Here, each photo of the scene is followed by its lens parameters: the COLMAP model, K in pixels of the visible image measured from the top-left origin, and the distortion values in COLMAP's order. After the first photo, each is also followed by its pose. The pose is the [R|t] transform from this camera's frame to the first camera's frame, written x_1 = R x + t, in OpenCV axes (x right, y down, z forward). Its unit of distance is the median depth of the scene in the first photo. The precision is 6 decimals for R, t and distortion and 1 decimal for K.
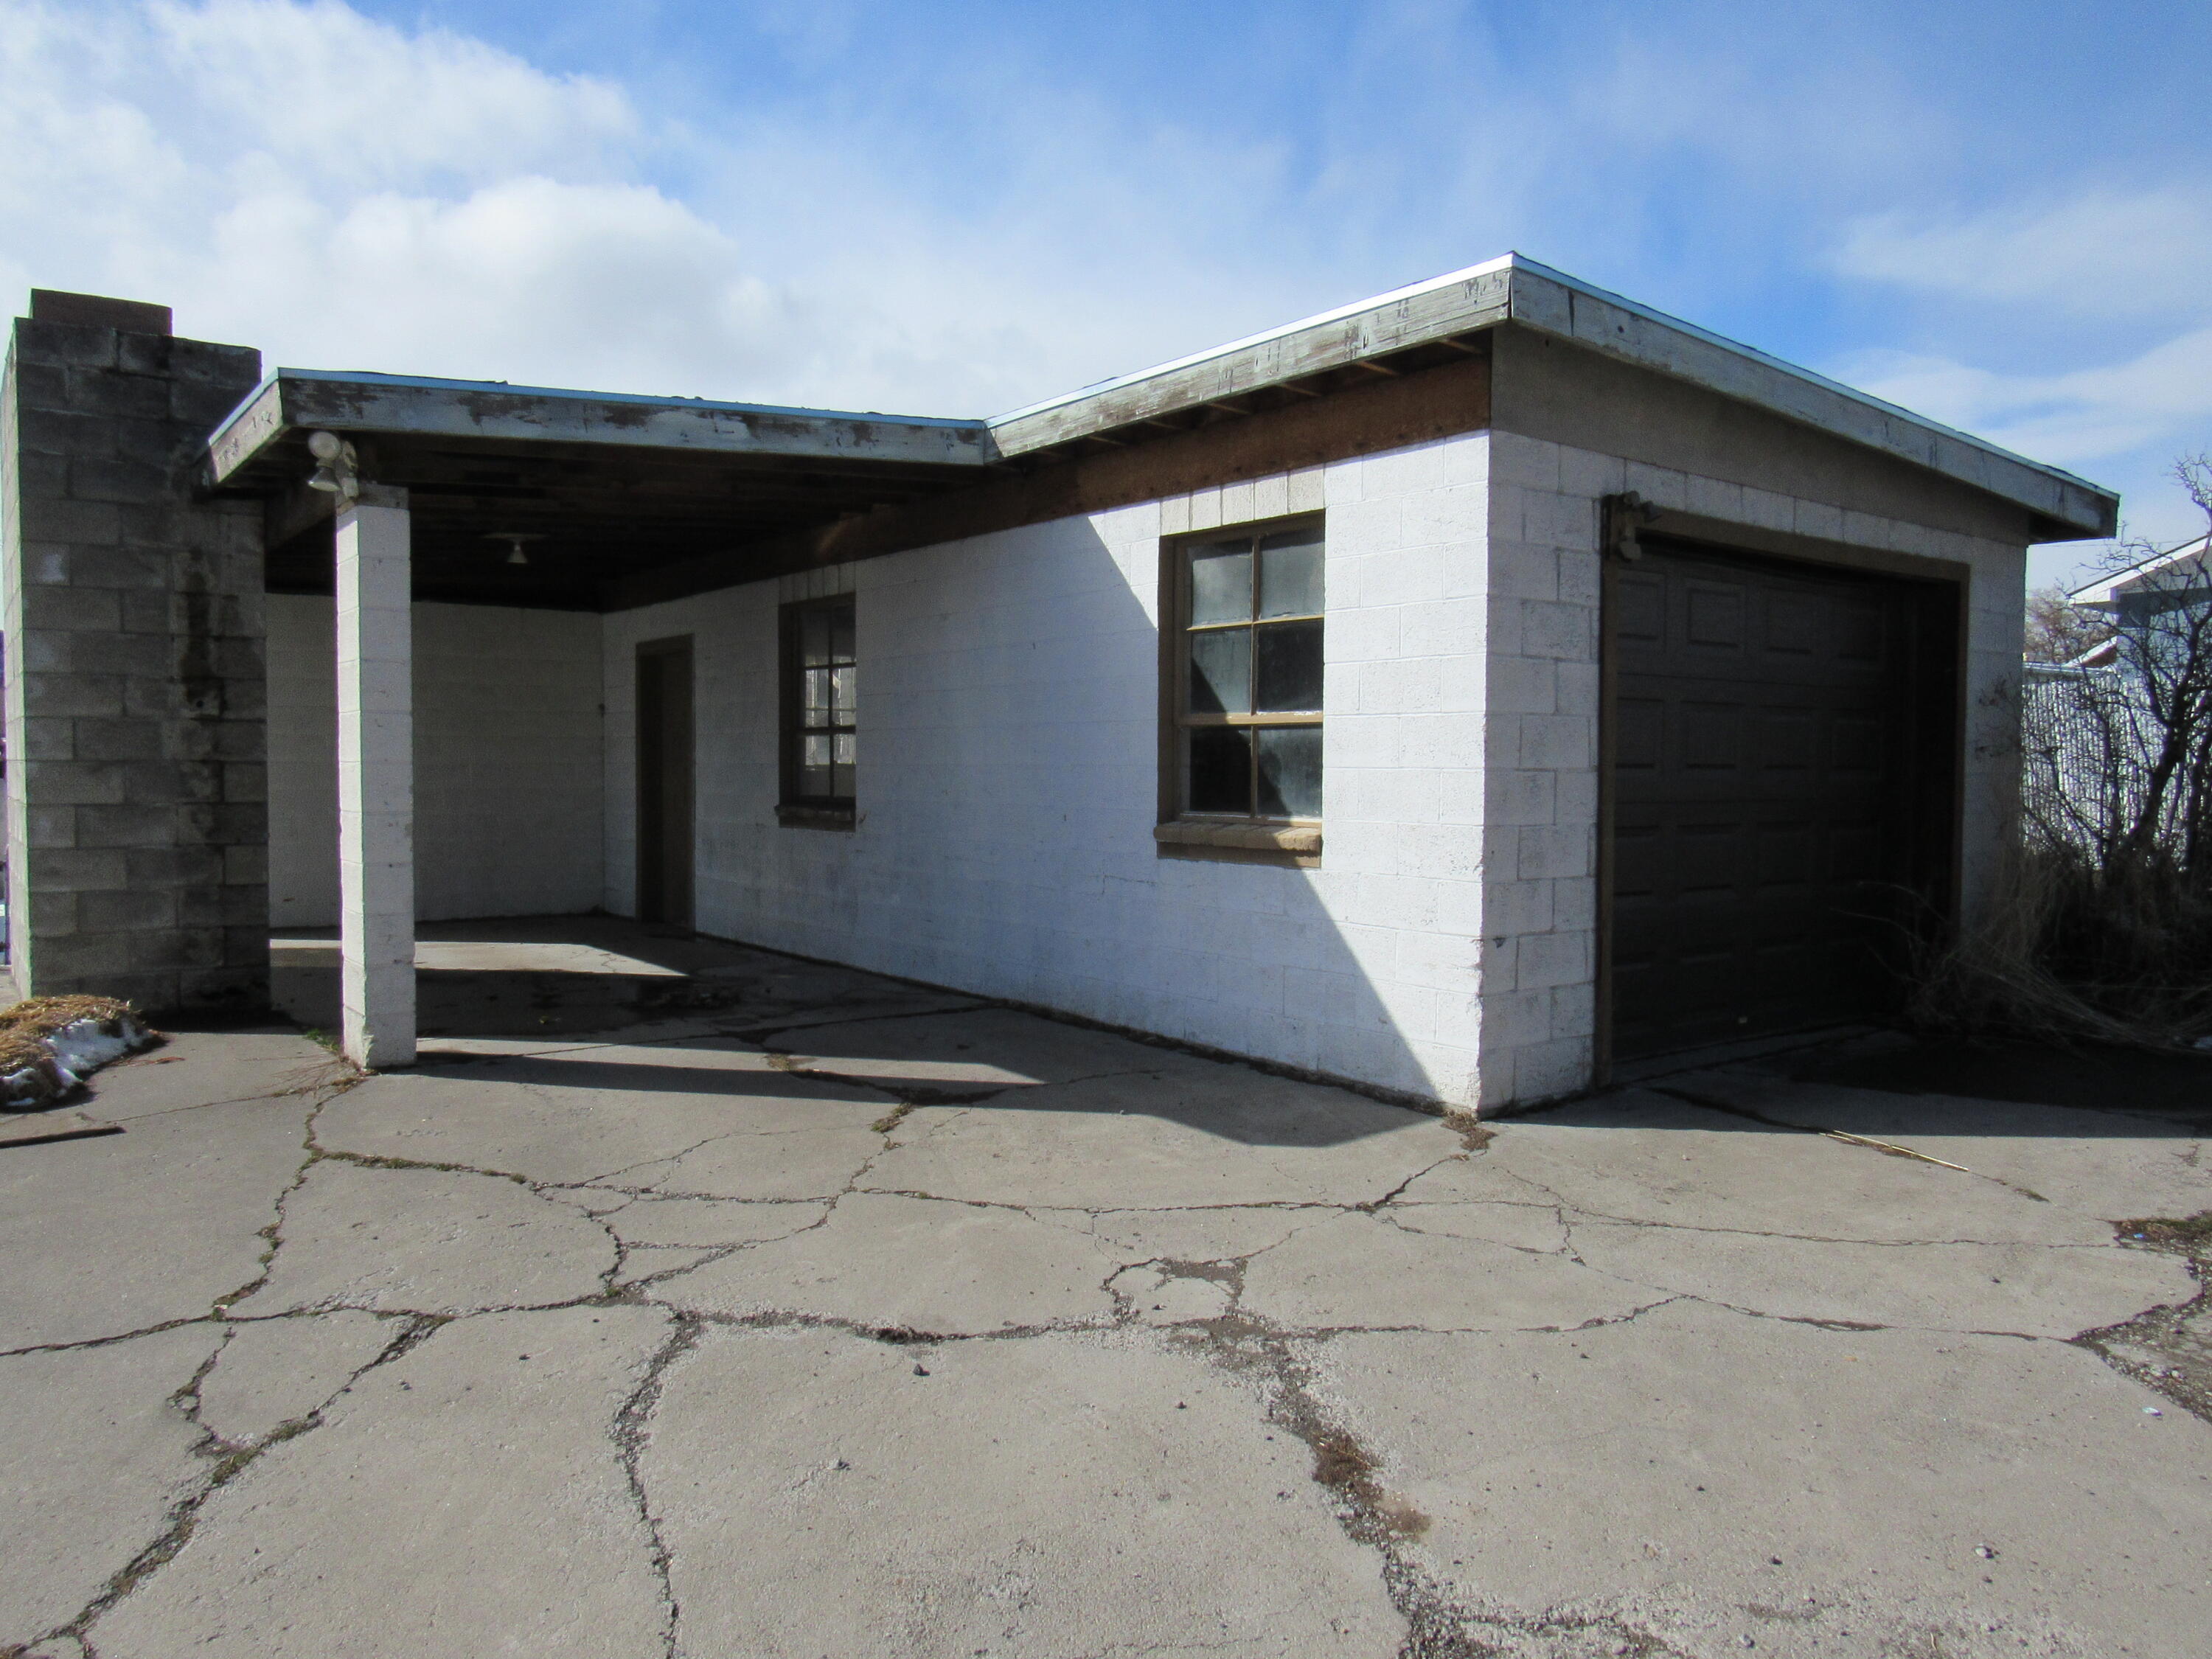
lens RADIAL K [[1568.0, 0, 1106.0], [0, 1568.0, 829.5], [0, 0, 1]] dist [-0.025489, 0.003595]
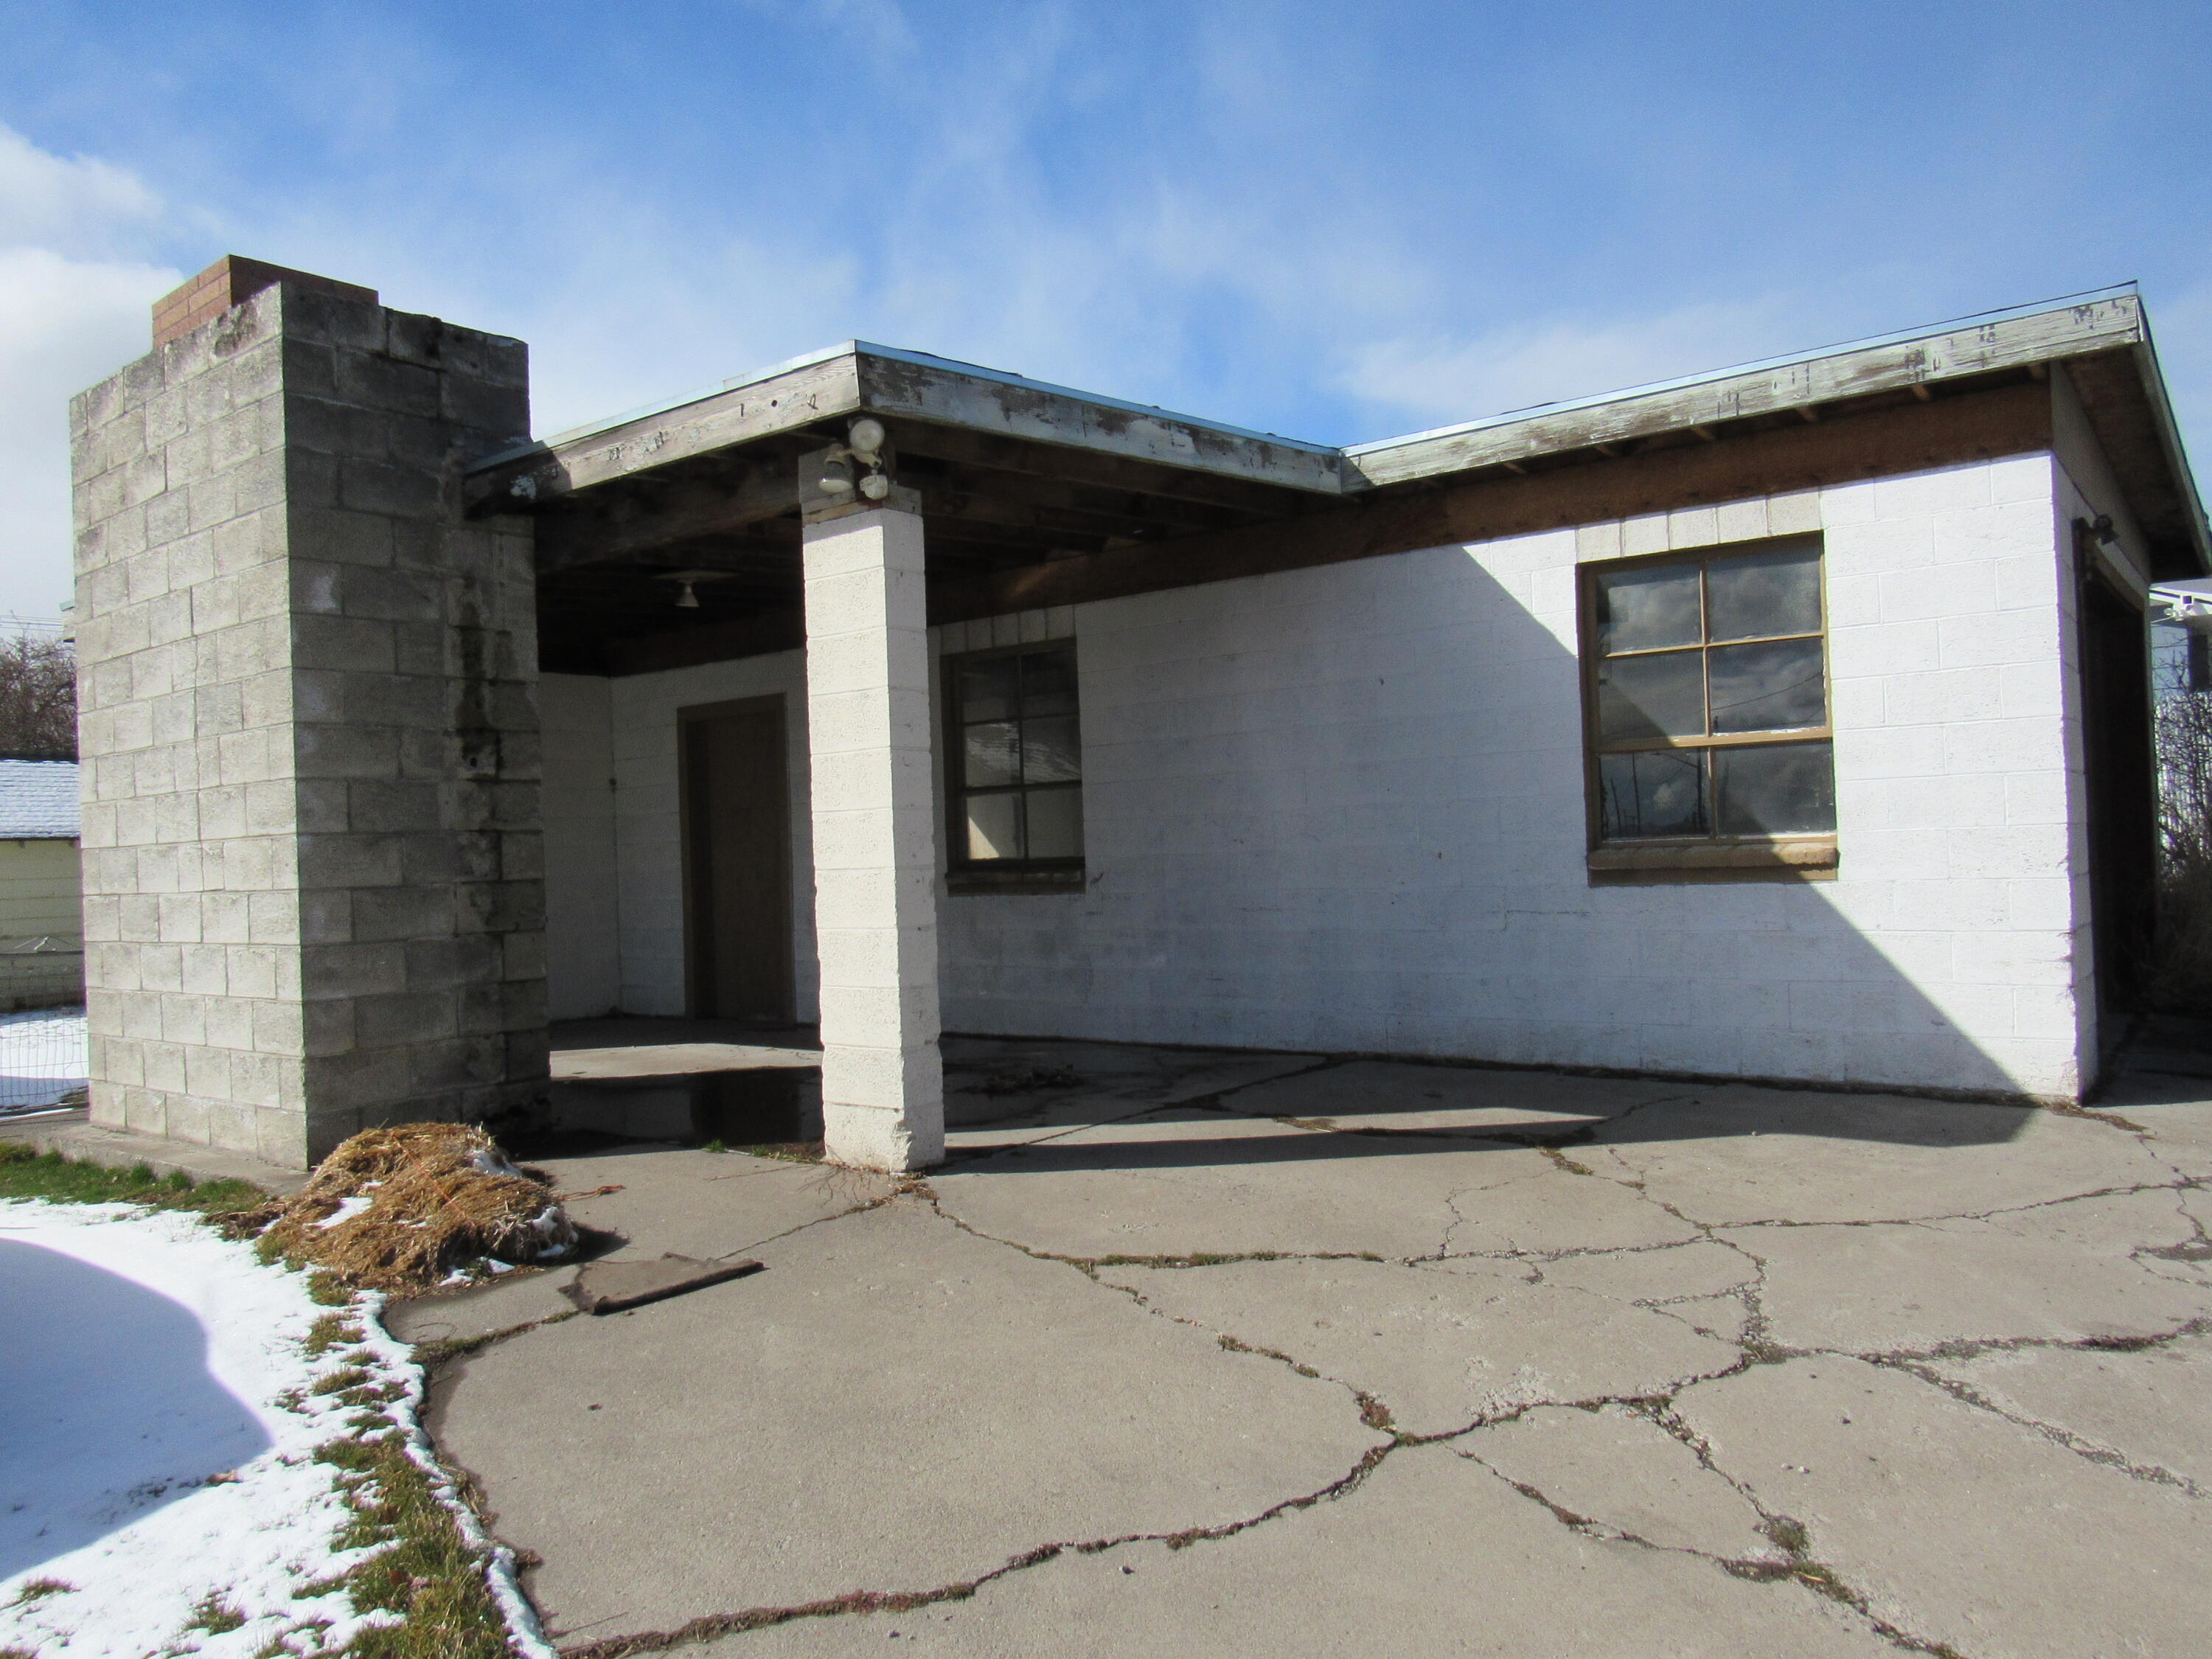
lens RADIAL K [[1568.0, 0, 1106.0], [0, 1568.0, 829.5], [0, 0, 1]] dist [-0.025489, 0.003595]
pose [[0.964167, -0.038209, 0.262528, -0.501210], [0.053490, 0.997250, -0.051304, 0.015897], [-0.259846, 0.063508, 0.963559, 0.126222]]
